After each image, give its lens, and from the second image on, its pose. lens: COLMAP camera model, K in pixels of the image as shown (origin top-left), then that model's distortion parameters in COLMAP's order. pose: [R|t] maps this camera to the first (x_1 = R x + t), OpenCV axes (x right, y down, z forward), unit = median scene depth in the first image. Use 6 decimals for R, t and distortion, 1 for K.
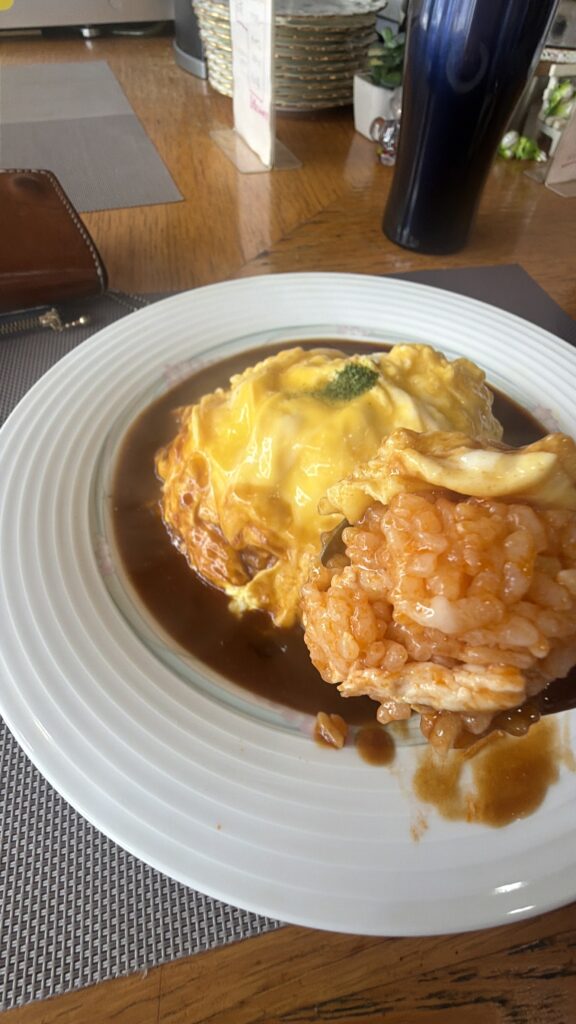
lens RADIAL K [[471.4, 0, 291.7], [0, 471.4, 510.0], [0, 0, 1]] dist [0.003205, -0.001171]
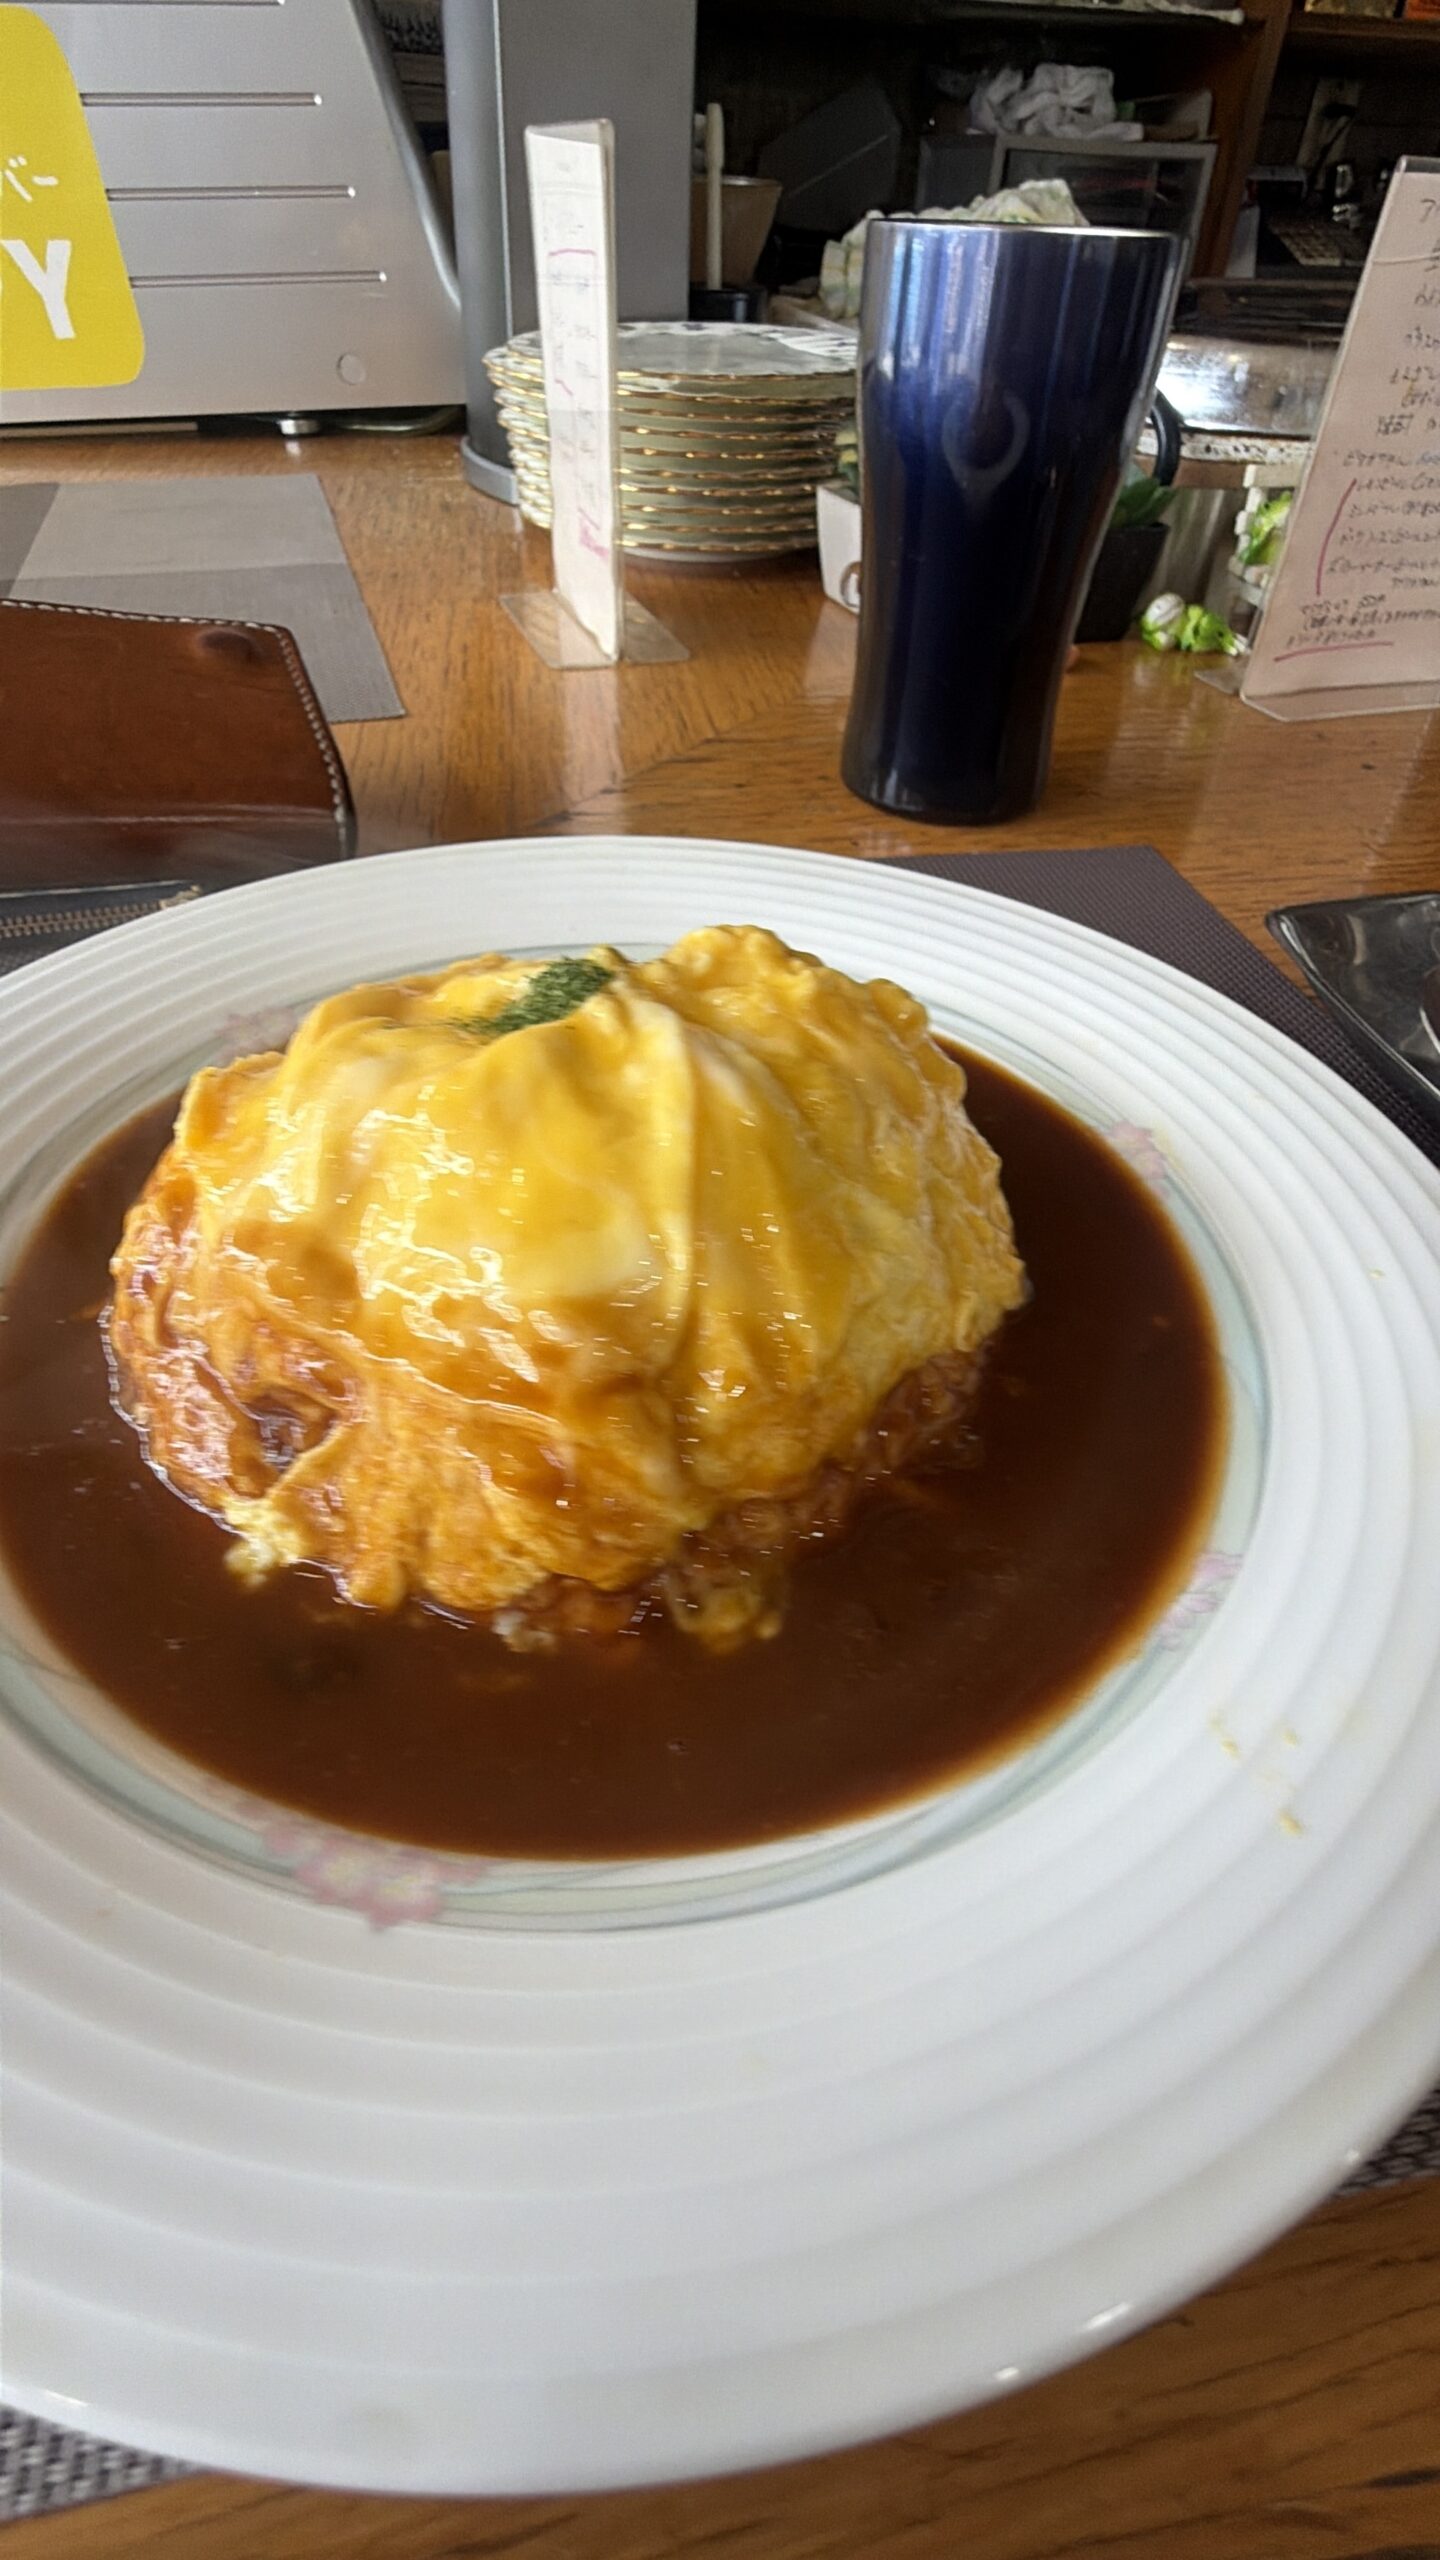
lens RADIAL K [[1196.8, 0, 720.0], [0, 1196.8, 1280.0], [0, 0, 1]] dist [-0.001219, 0.000109]
pose [[0.998753, 0.030605, -0.039451, 0.112712], [-0.037558, 0.981119, -0.189721, 0.058648], [0.032900, 0.190966, 0.981045, 0.008253]]
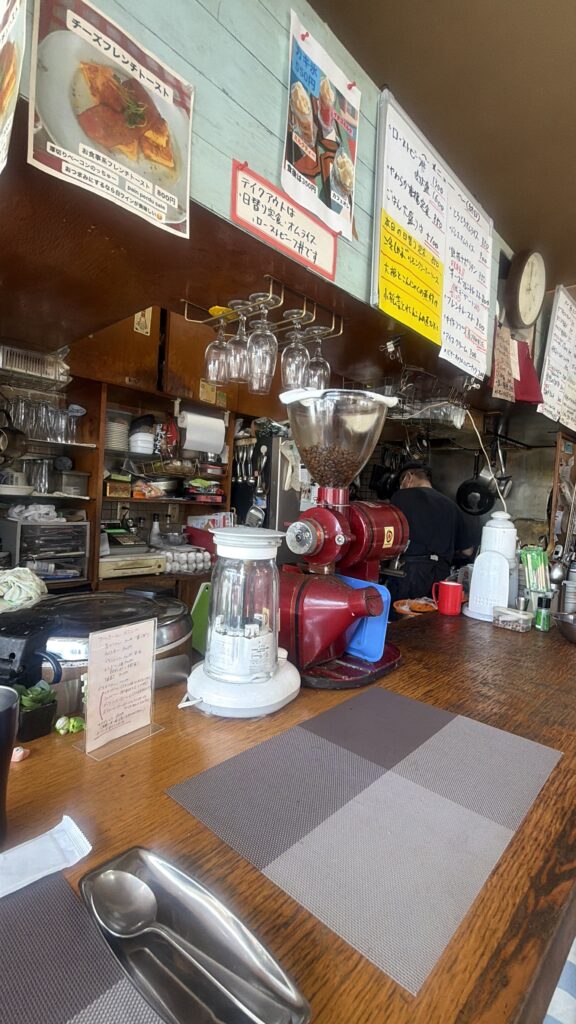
lens RADIAL K [[471.4, 0, 291.7], [0, 471.4, 510.0], [0, 0, 1]] dist [0.003205, -0.001171]
pose [[0.817777, -0.009298, 0.575460, 0.222137], [0.451039, 0.631430, -0.630761, 0.015451], [-0.357498, 0.775377, 0.520563, -0.483907]]
